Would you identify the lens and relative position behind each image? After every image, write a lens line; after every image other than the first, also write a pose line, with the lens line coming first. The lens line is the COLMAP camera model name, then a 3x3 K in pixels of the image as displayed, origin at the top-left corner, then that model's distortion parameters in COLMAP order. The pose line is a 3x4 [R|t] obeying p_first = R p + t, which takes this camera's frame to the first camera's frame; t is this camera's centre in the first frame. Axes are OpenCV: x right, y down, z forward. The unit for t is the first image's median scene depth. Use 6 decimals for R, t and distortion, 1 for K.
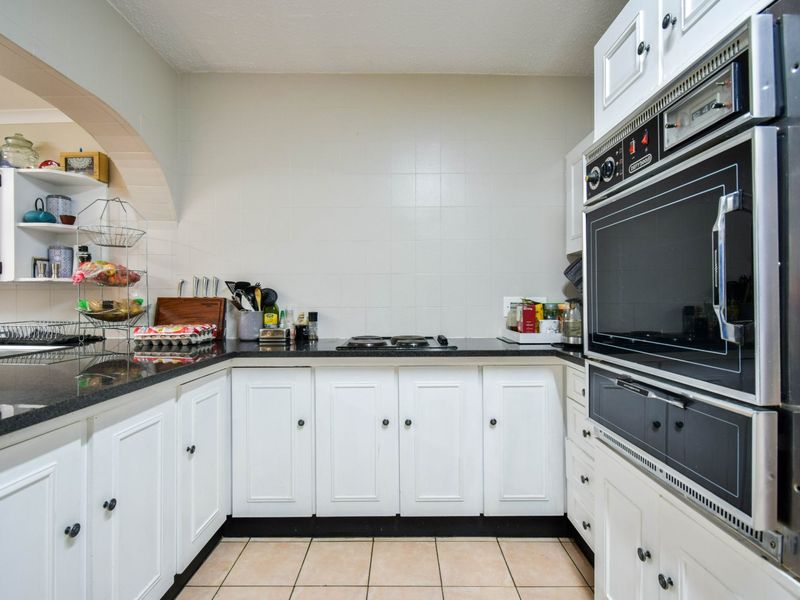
lens RADIAL K [[408.5, 0, 421.2], [0, 408.5, 299.3], [0, 0, 1]] dist [0.002489, 0.000553]
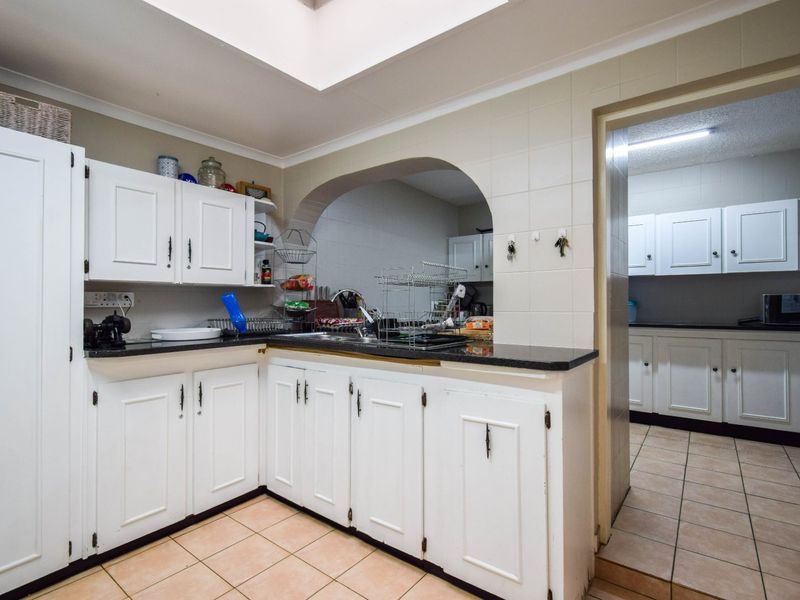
lens RADIAL K [[399.6, 0, 402.2], [0, 399.6, 296.9], [0, 0, 1]] dist [-0.004066, -0.001150]
pose [[0.602436, 0.017592, 0.797973, -1.673740], [-0.004624, 0.999817, -0.018551, 0.011542], [-0.798153, 0.007486, 0.602408, -0.120995]]
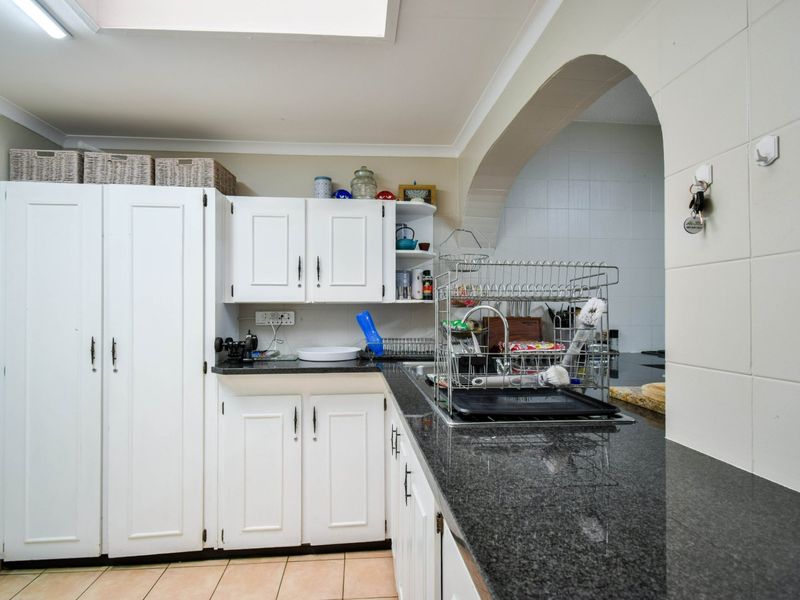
lens RADIAL K [[406.8, 0, 400.0], [0, 406.8, 304.6], [0, 0, 1]] dist [-0.001522, -0.000252]
pose [[0.995274, 0.005674, 0.096943, -1.065590], [-0.004407, 0.999902, -0.013280, -0.022335], [-0.097009, 0.012790, 0.995201, -0.096939]]
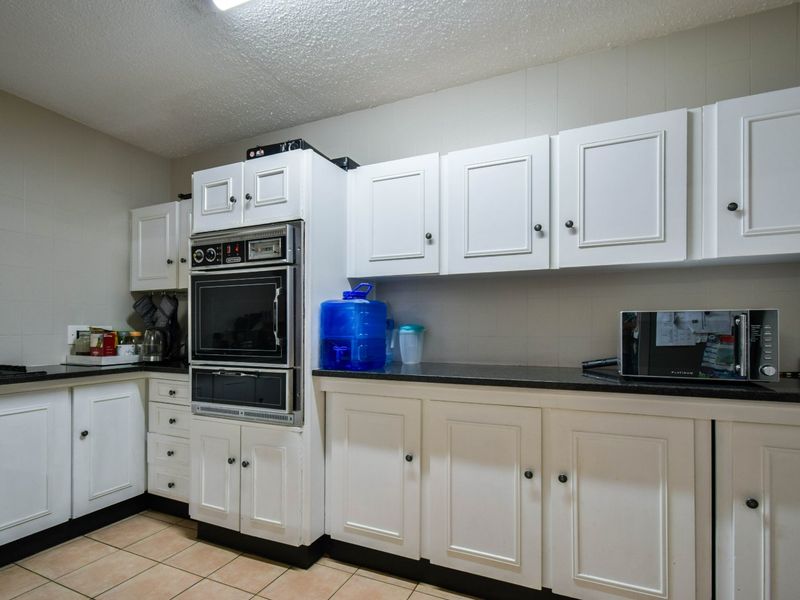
lens RADIAL K [[401.9, 0, 401.8], [0, 401.9, 322.6], [0, 0, 1]] dist [0.004686, 0.000611]
pose [[0.438043, 0.009325, 0.898906, -0.402949], [-0.001846, 0.999953, -0.009473, -0.005703], [-0.898952, 0.002490, 0.438039, -0.273872]]
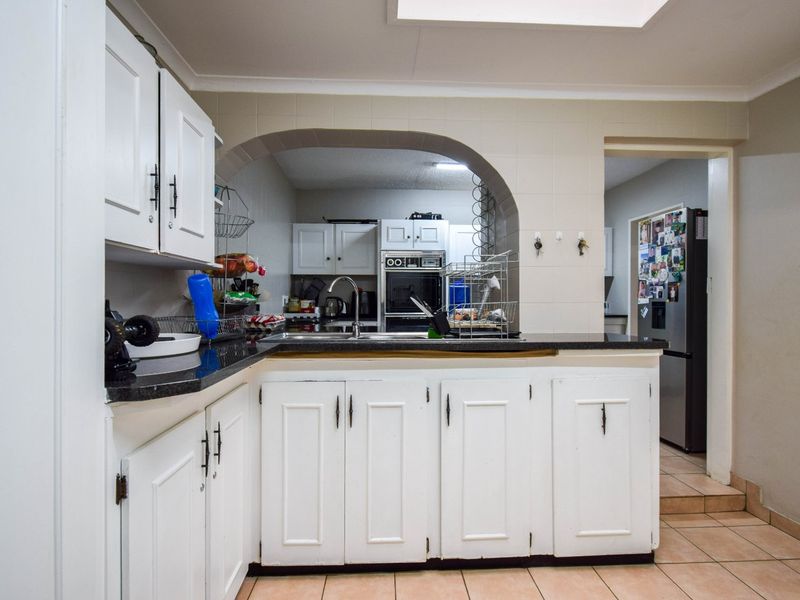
lens RADIAL K [[416.6, 0, 394.2], [0, 416.6, 300.9], [0, 0, 1]] dist [-0.000875, 0.000347]
pose [[-0.051498, 0.006183, 0.998654, -1.811268], [-0.005057, 0.999966, -0.006452, 0.031243], [-0.998660, -0.005383, -0.051465, 0.670902]]
